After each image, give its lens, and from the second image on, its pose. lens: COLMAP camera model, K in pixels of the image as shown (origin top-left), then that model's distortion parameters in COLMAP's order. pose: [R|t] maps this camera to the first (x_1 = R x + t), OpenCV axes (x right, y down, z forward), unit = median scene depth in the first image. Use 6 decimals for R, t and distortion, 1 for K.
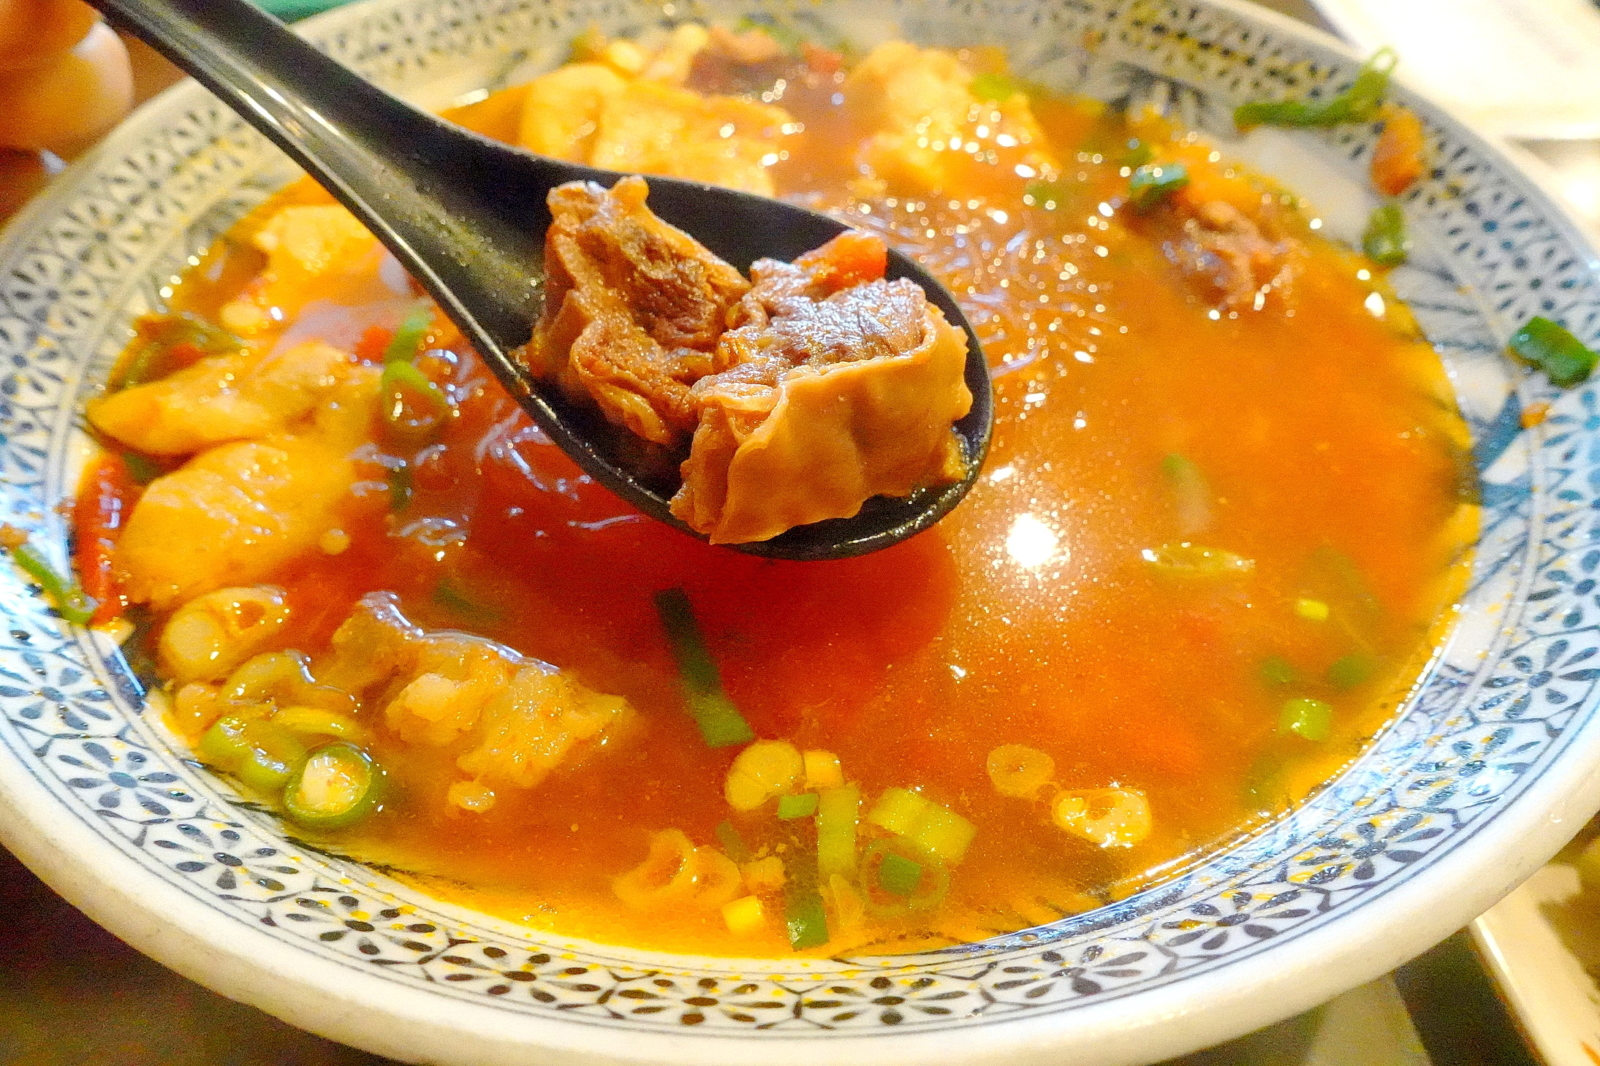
lens RADIAL K [[1104.6, 0, 800.0], [0, 1104.6, 533.0], [0, 0, 1]] dist [0.004884, -0.004474]
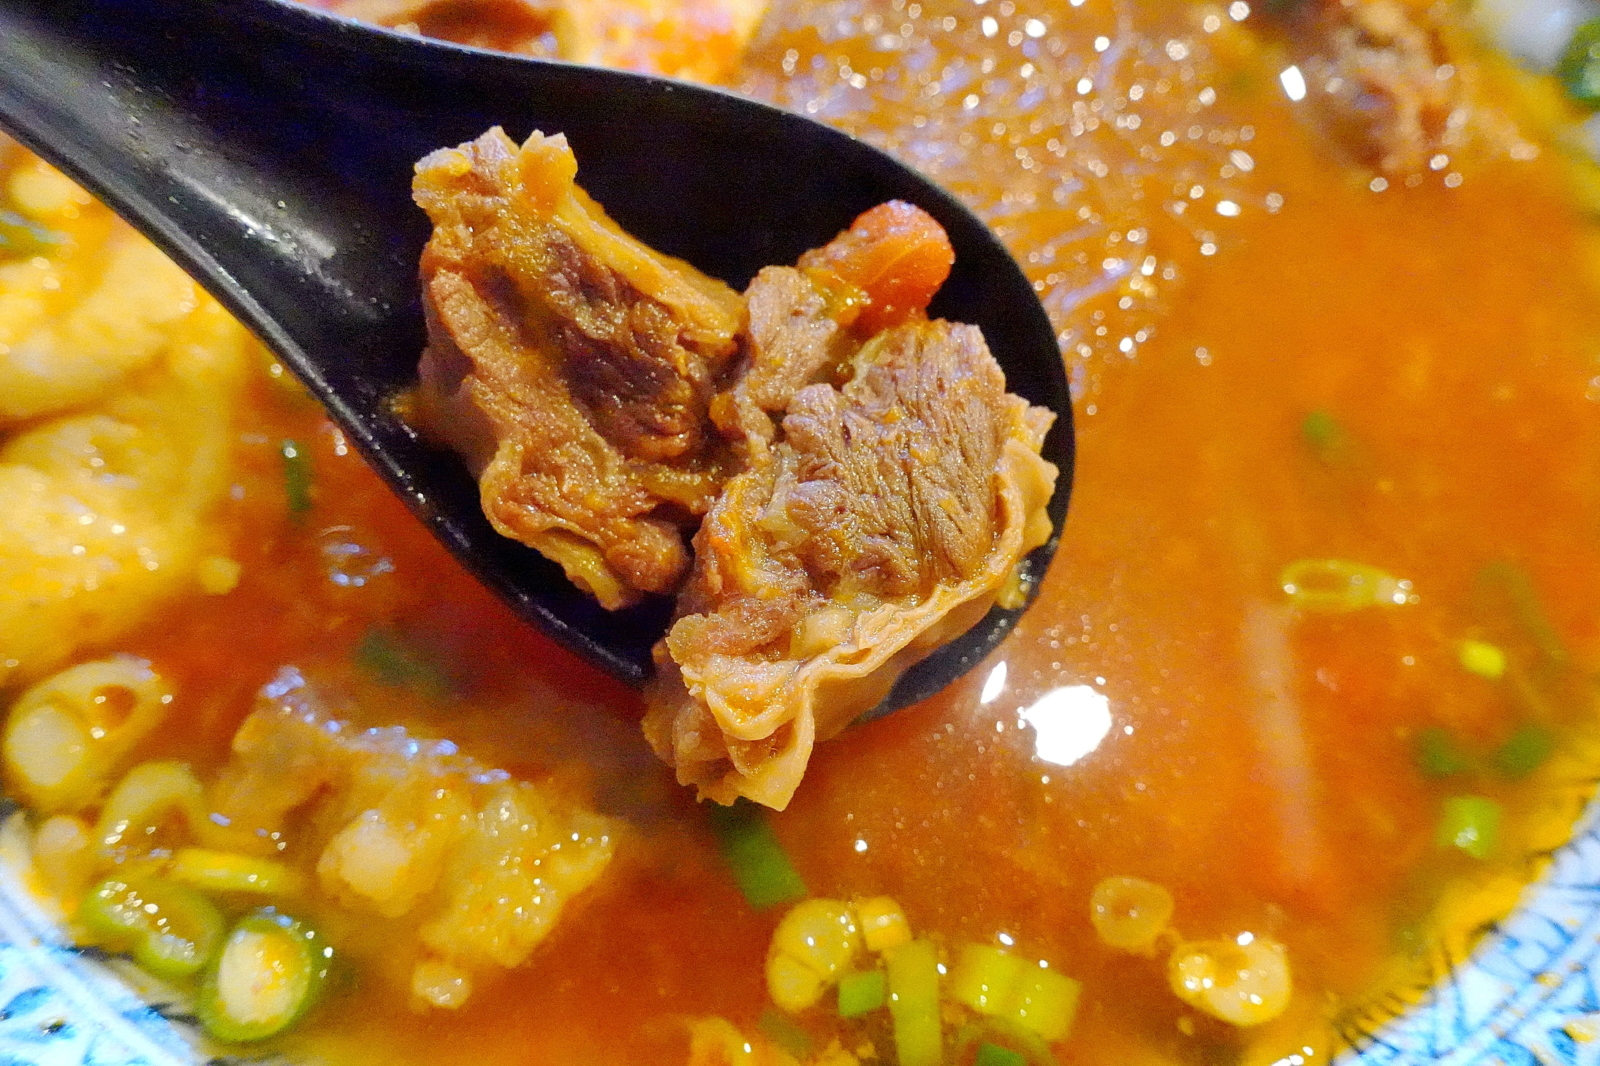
lens RADIAL K [[1179.2, 0, 978.1], [0, 1179.2, 532.5], [0, 0, 1]] dist [-0.002782, -0.025607]
pose [[0.994278, -0.056319, 0.090771, 0.023397], [0.027731, 0.956681, 0.289813, -0.306896], [-0.103161, -0.285637, 0.952769, 0.262359]]
